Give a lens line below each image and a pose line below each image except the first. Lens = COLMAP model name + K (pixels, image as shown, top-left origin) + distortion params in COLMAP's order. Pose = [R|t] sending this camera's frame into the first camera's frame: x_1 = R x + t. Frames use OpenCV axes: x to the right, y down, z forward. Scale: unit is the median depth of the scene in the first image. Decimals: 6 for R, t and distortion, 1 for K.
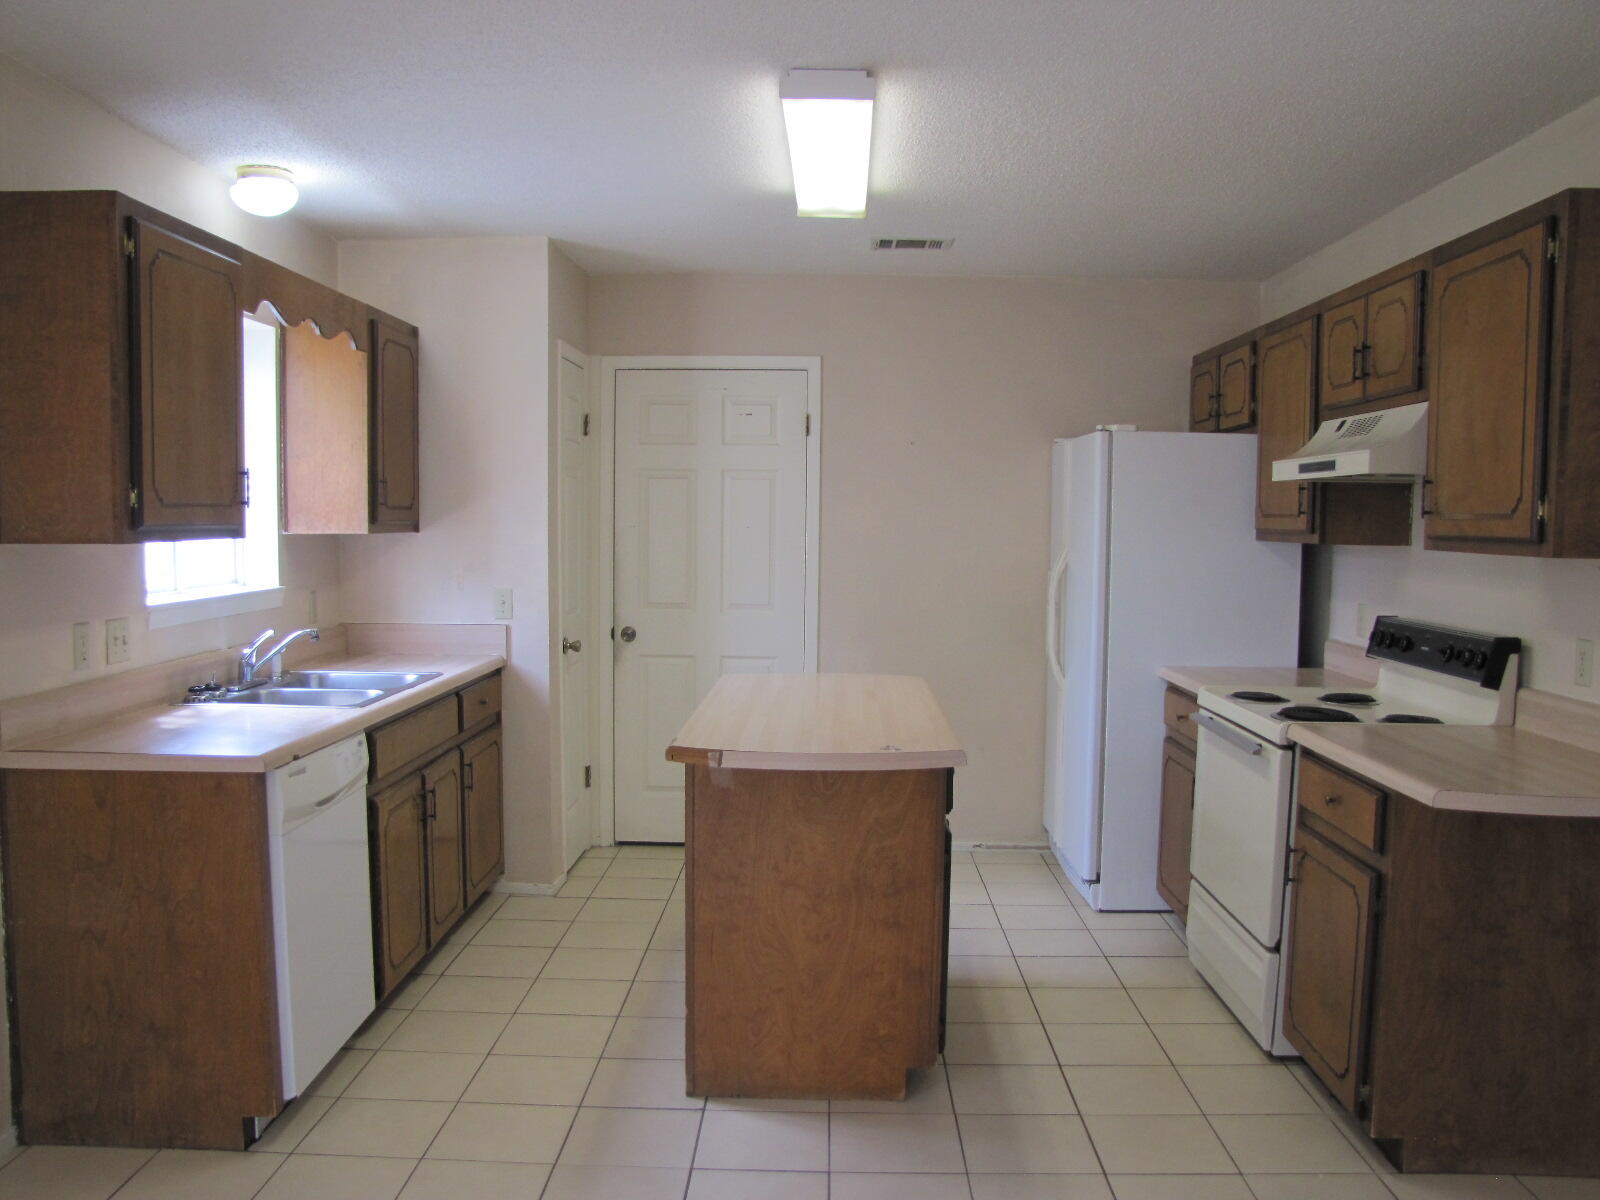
lens RADIAL K [[1349.6, 0, 800.0], [0, 1349.6, 600.0], [0, 0, 1]] dist [-0.175483, 0.138899]
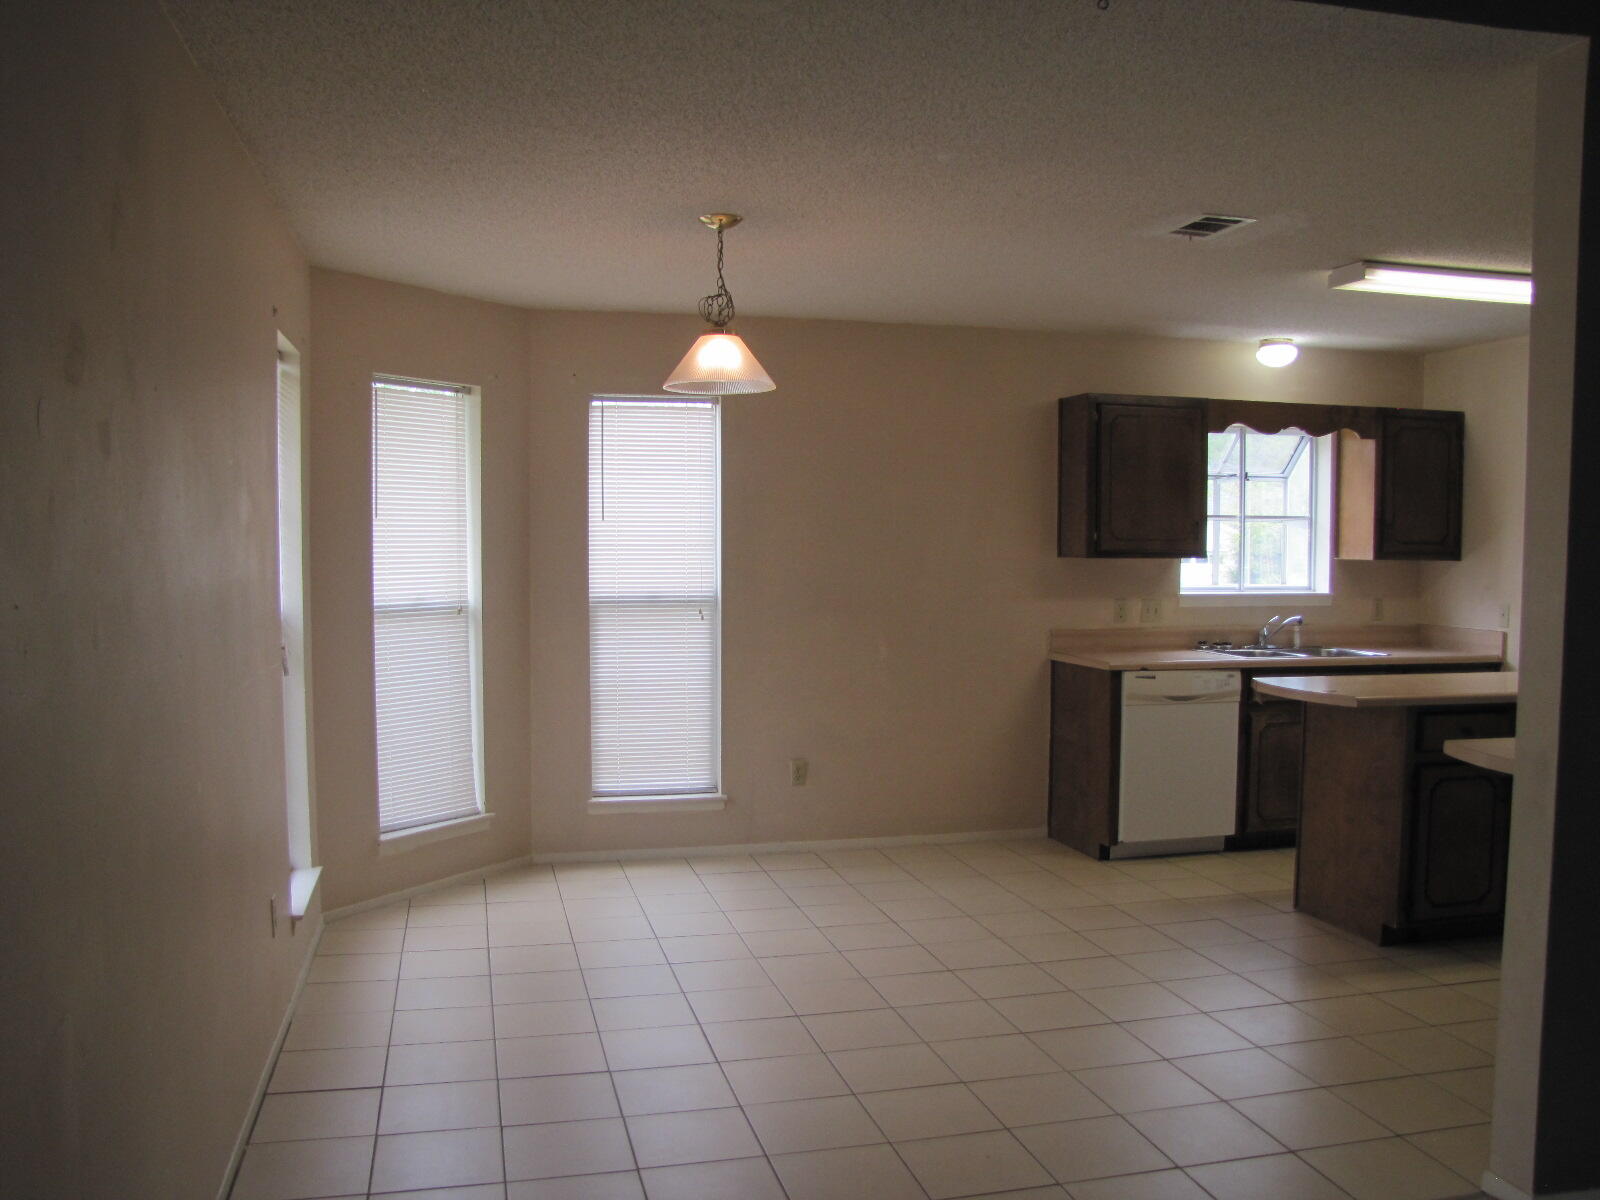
lens RADIAL K [[1349.6, 0, 800.0], [0, 1349.6, 600.0], [0, 0, 1]] dist [-0.175483, 0.138899]
pose [[0.266412, 0.036434, -0.963171, 1.158673], [-0.063731, 0.997764, 0.020115, 0.008531], [0.961750, 0.056025, 0.268138, -0.023705]]
